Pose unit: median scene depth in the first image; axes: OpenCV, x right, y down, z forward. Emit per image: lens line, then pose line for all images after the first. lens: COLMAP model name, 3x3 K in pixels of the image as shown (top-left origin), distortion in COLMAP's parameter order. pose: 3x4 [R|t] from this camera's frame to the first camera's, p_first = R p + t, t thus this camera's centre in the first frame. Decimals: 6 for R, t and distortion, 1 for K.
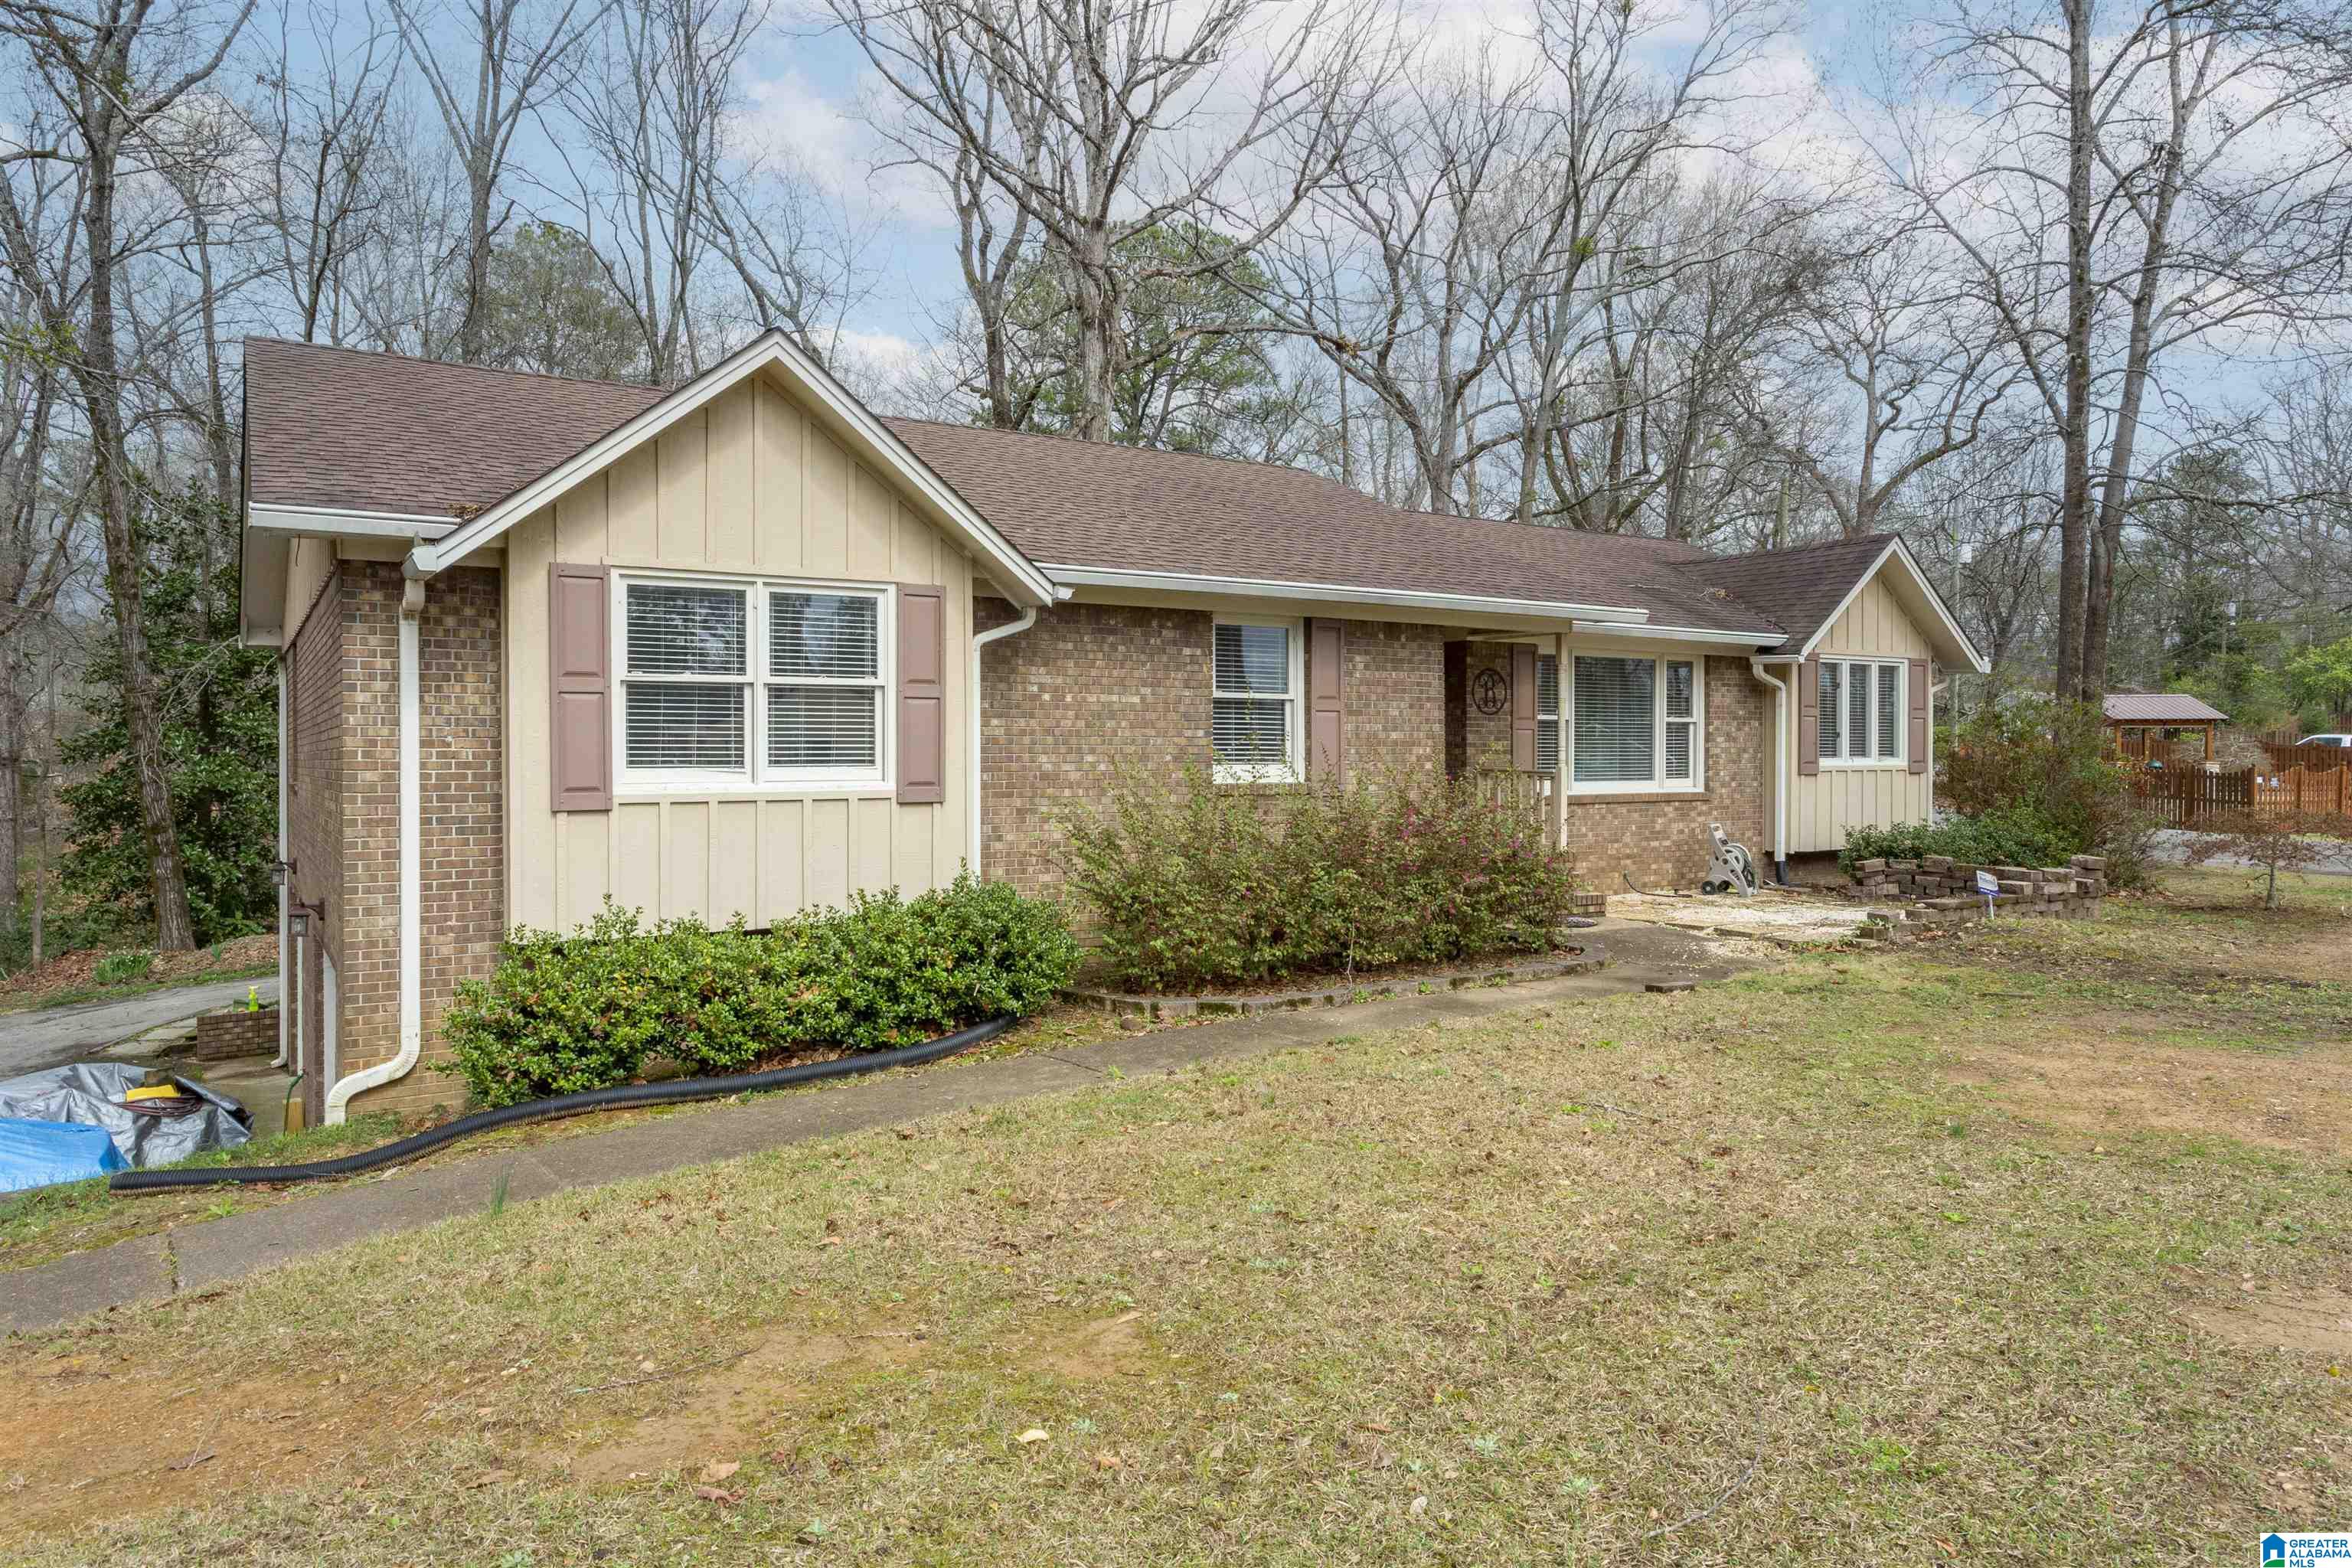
lens RADIAL K [[1526.0, 0, 1172.0], [0, 1526.0, 774.2], [0, 0, 1]] dist [0.002592, 0.000069]
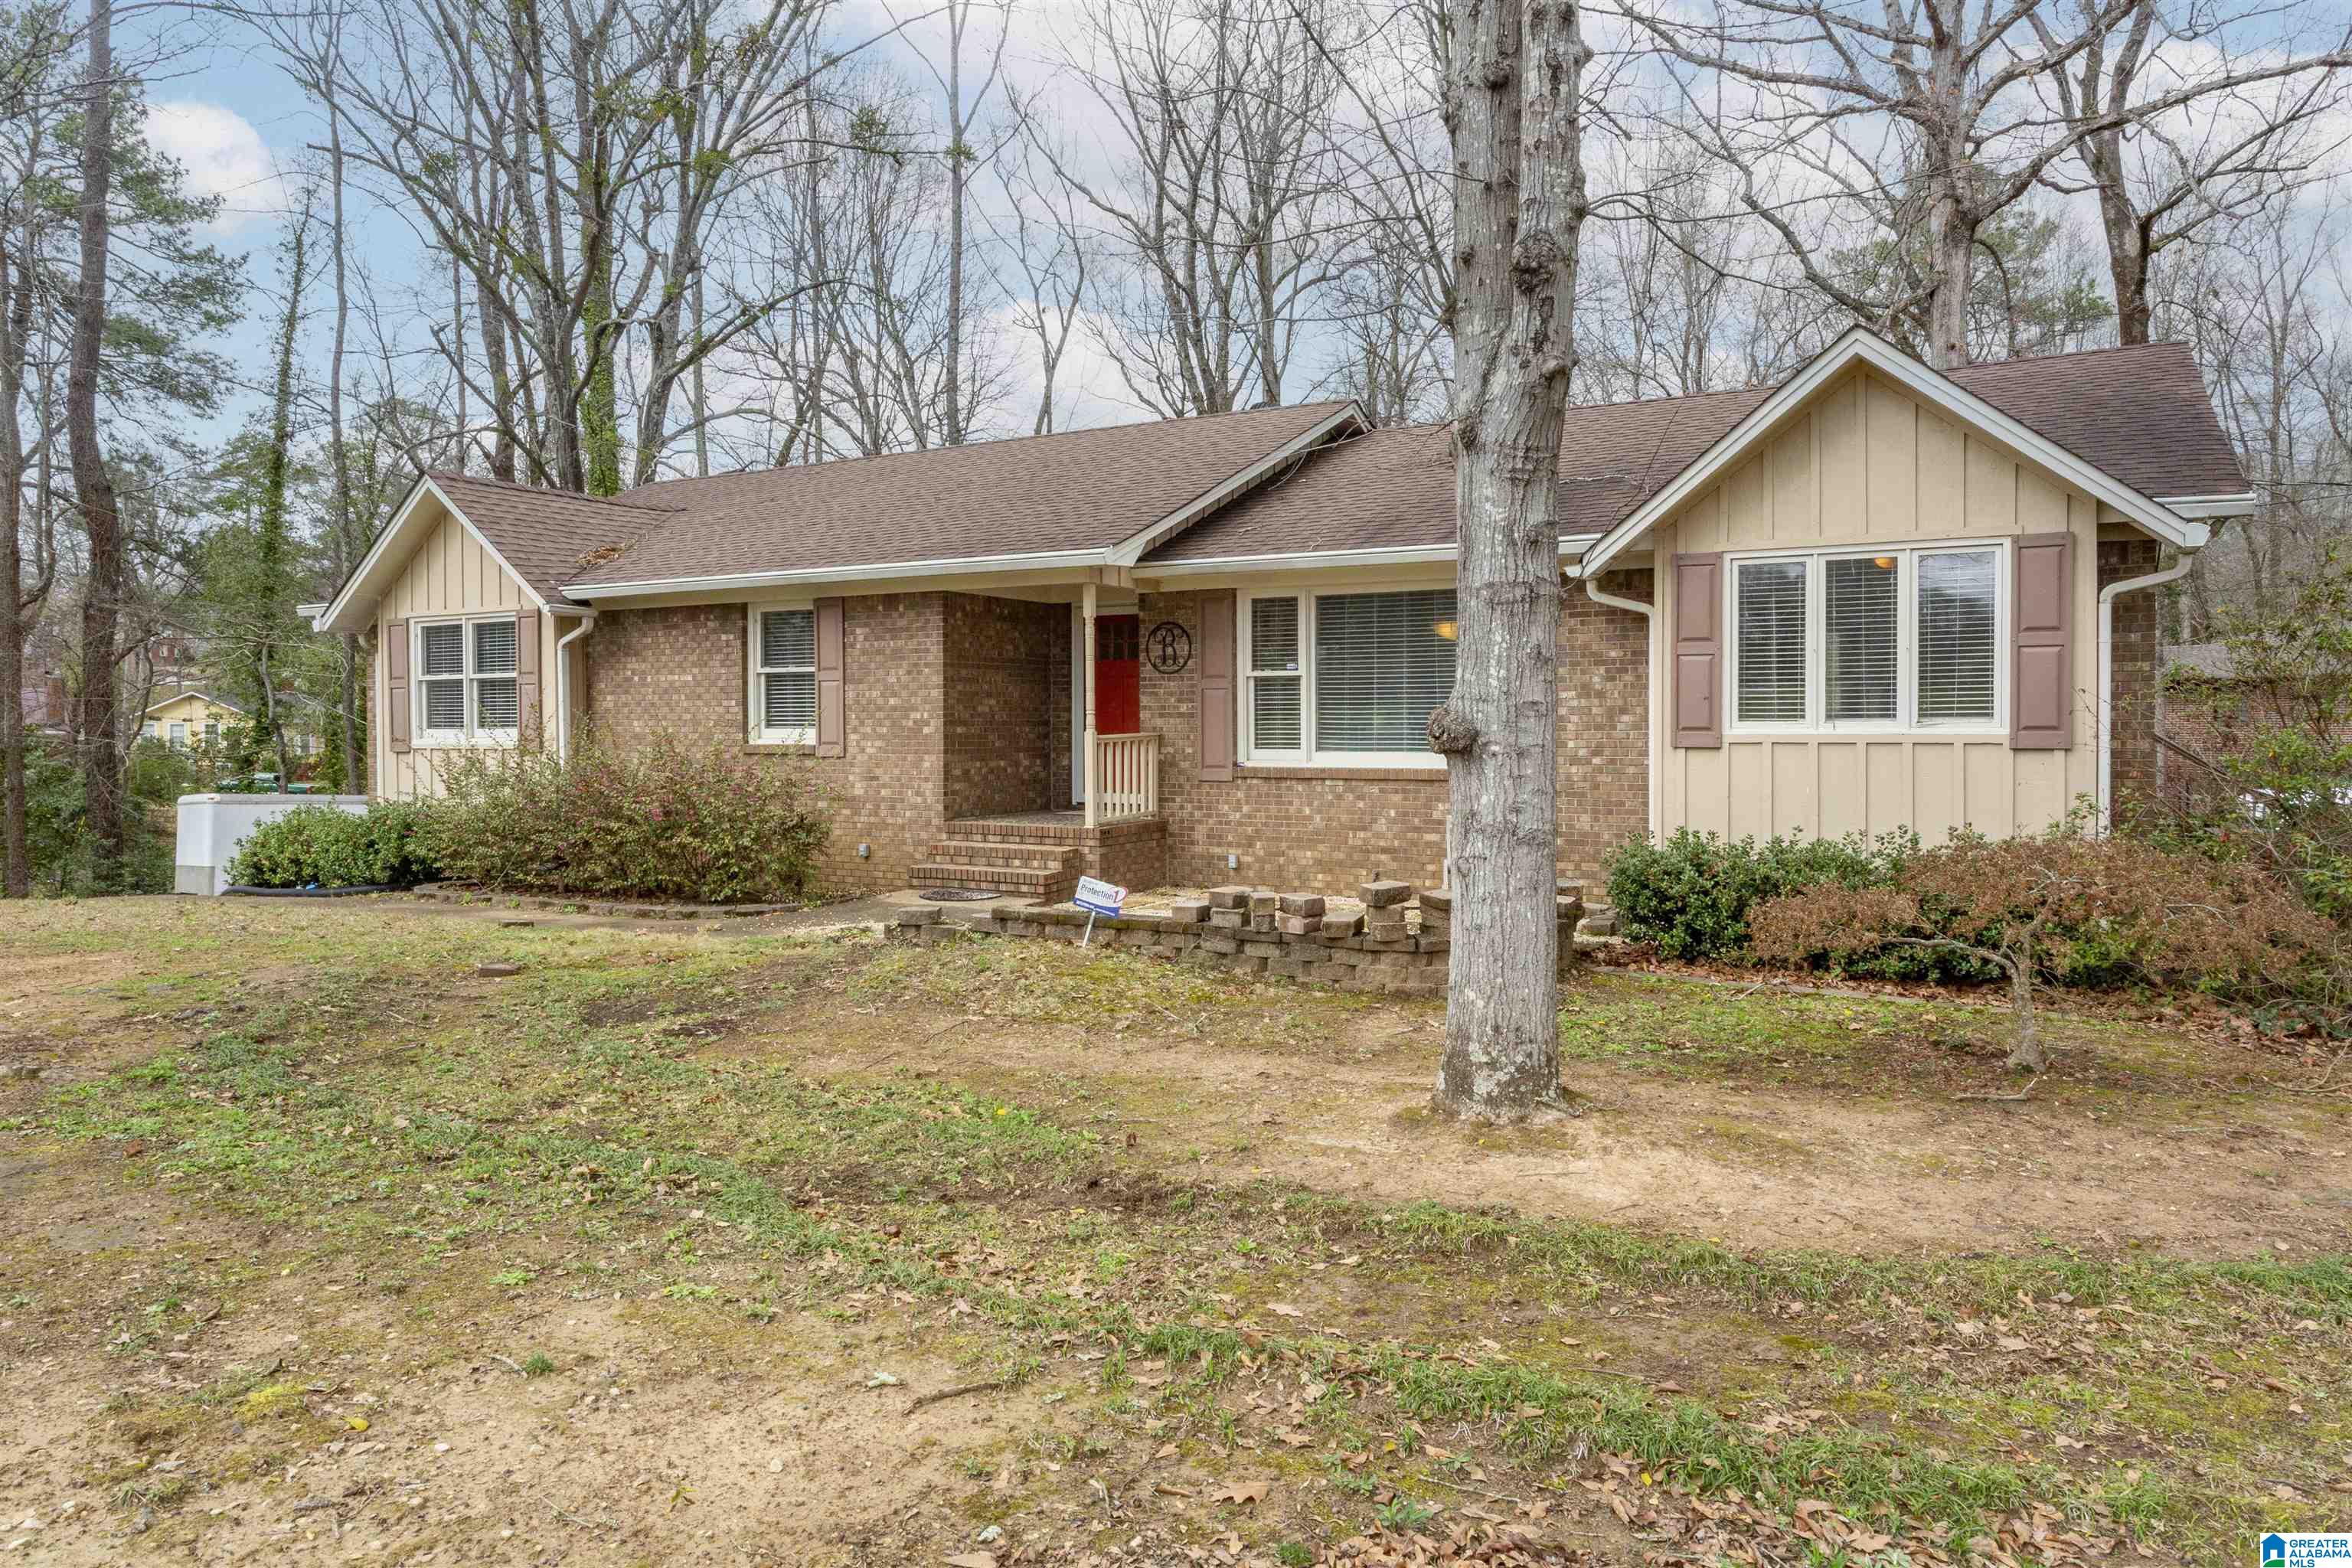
lens RADIAL K [[1553.3, 0, 1170.1], [0, 1553.3, 773.0], [0, 0, 1]] dist [-0.006705, -0.000943]
pose [[0.449757, 0.029429, -0.892666, 1.246831], [-0.006764, 0.999541, 0.029545, -0.009471], [0.893126, -0.007250, 0.449749, 0.723589]]
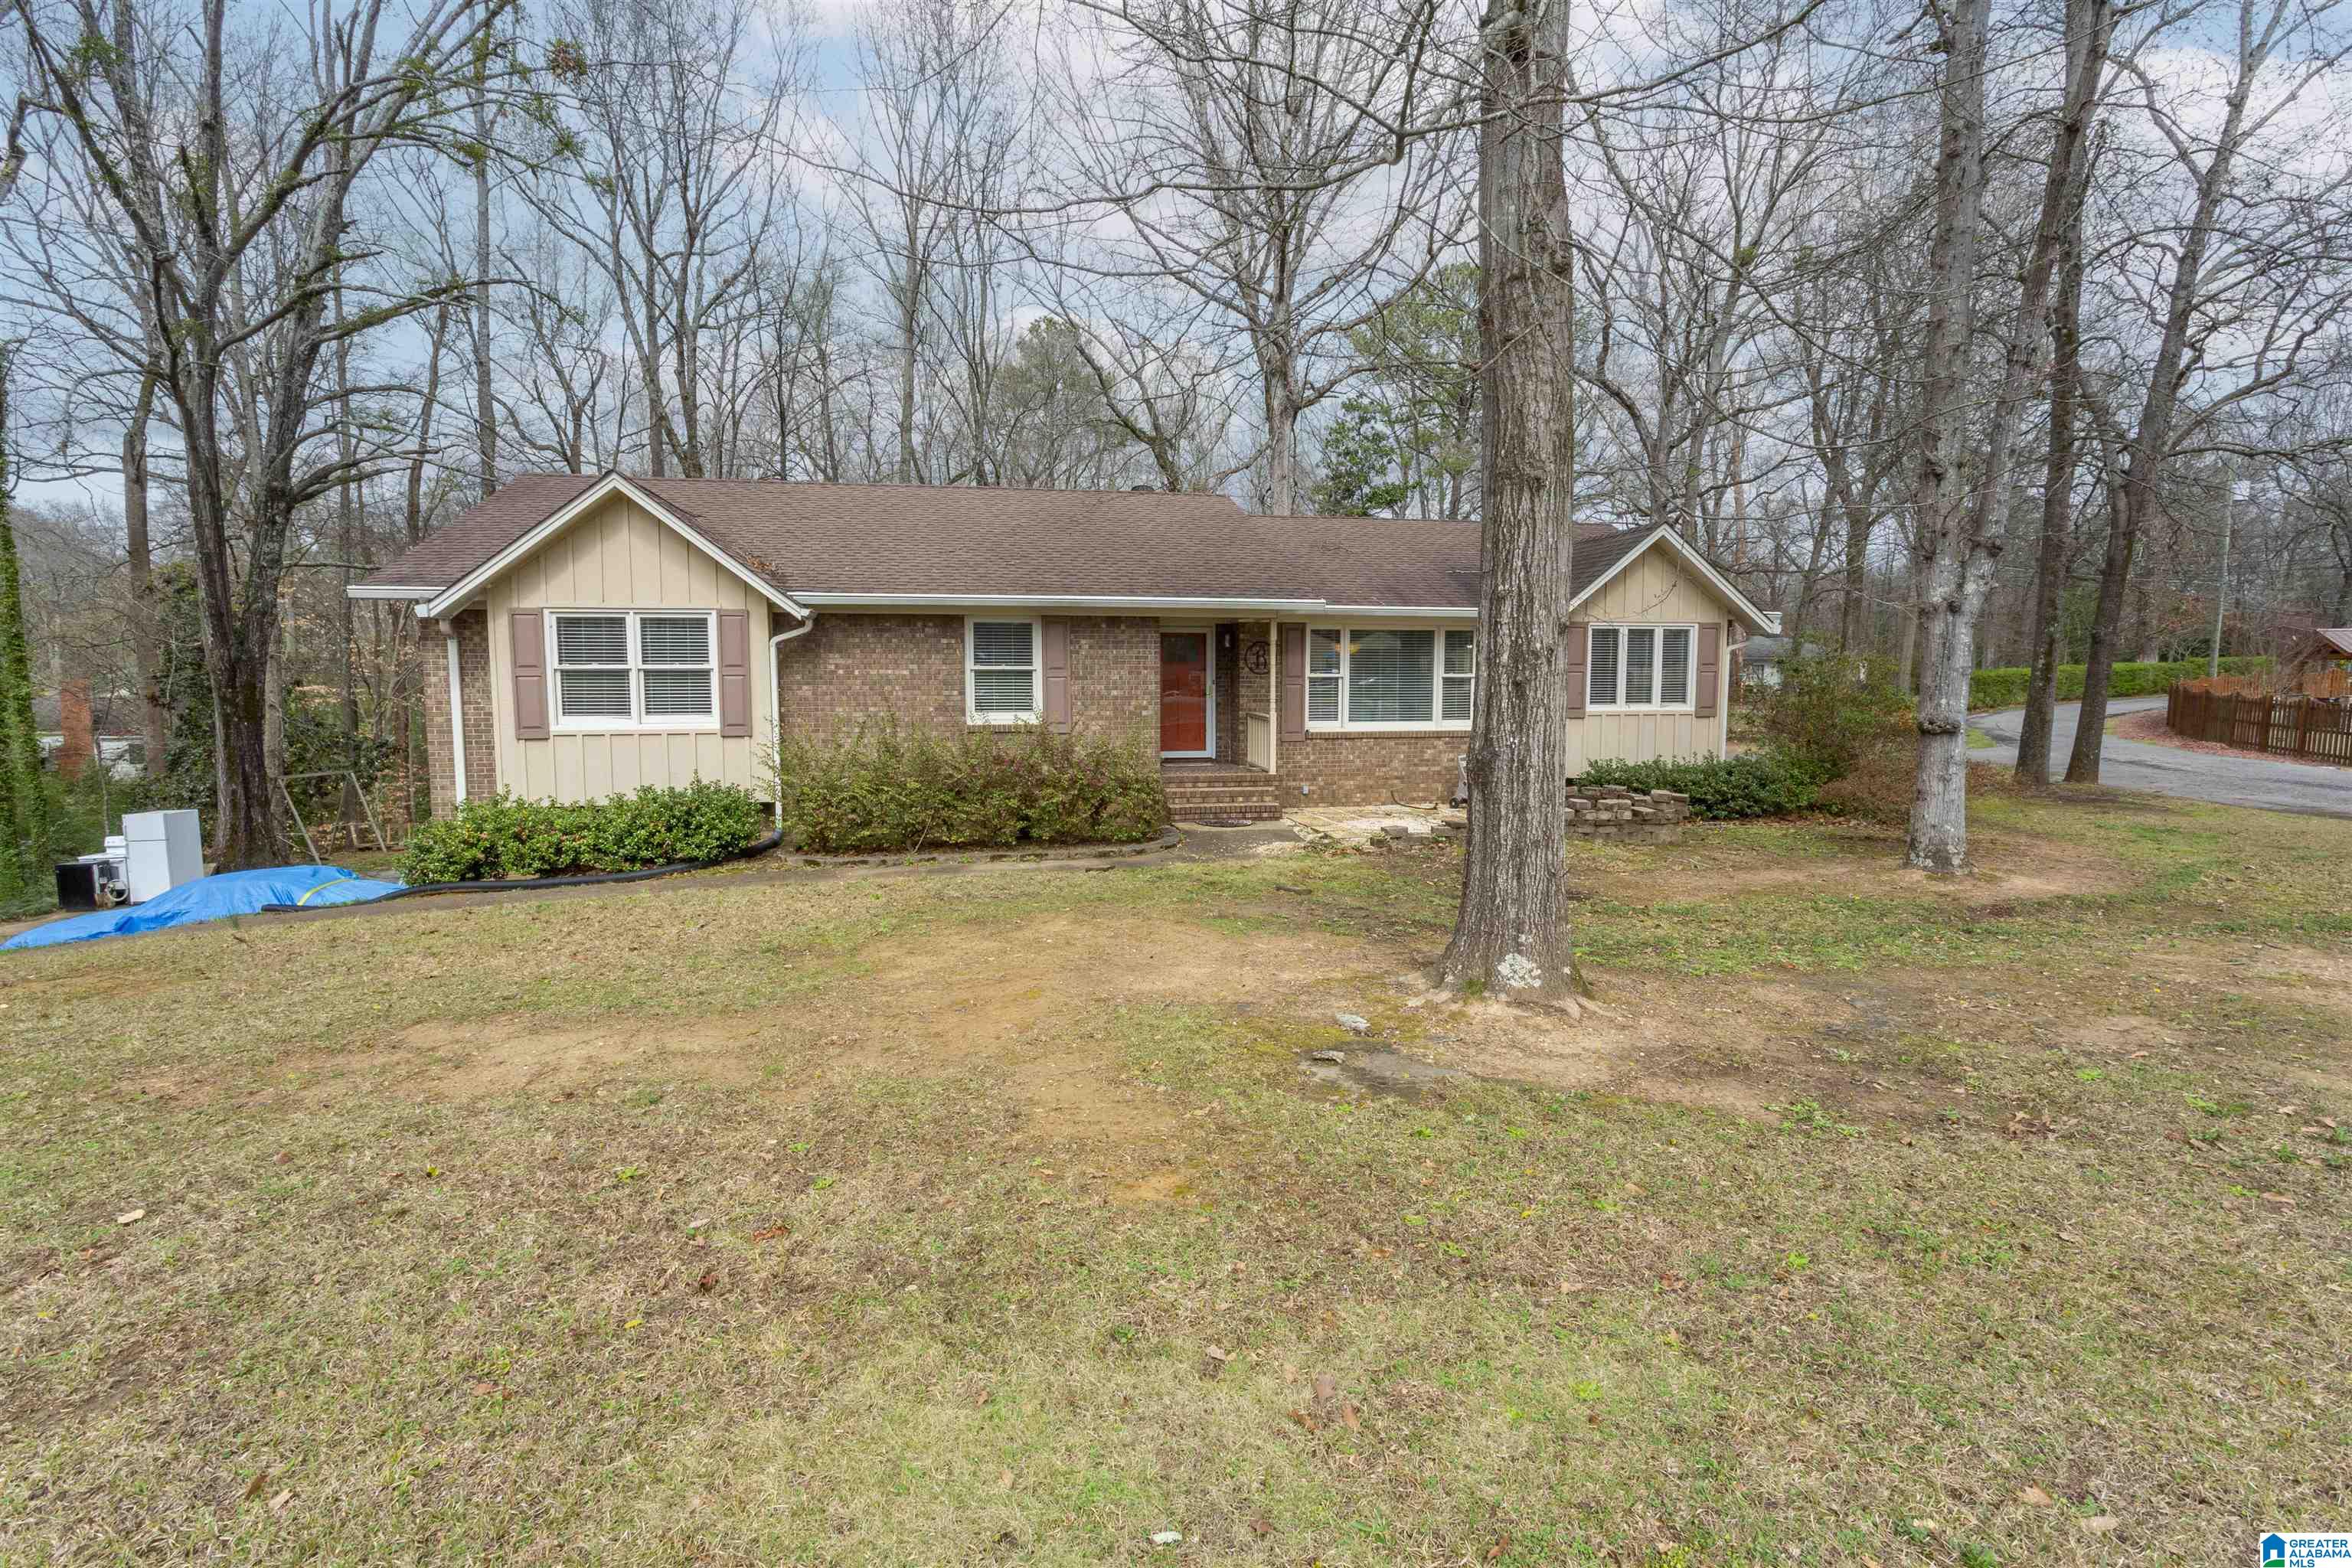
lens RADIAL K [[1121.1, 0, 1185.6], [0, 1121.1, 797.2], [0, 0, 1]] dist [0.003365, 0.000247]
pose [[0.928165, 0.043288, -0.369642, 0.650057], [-0.006484, 0.994943, 0.100235, -0.035716], [0.372112, -0.090638, 0.923752, 0.003689]]
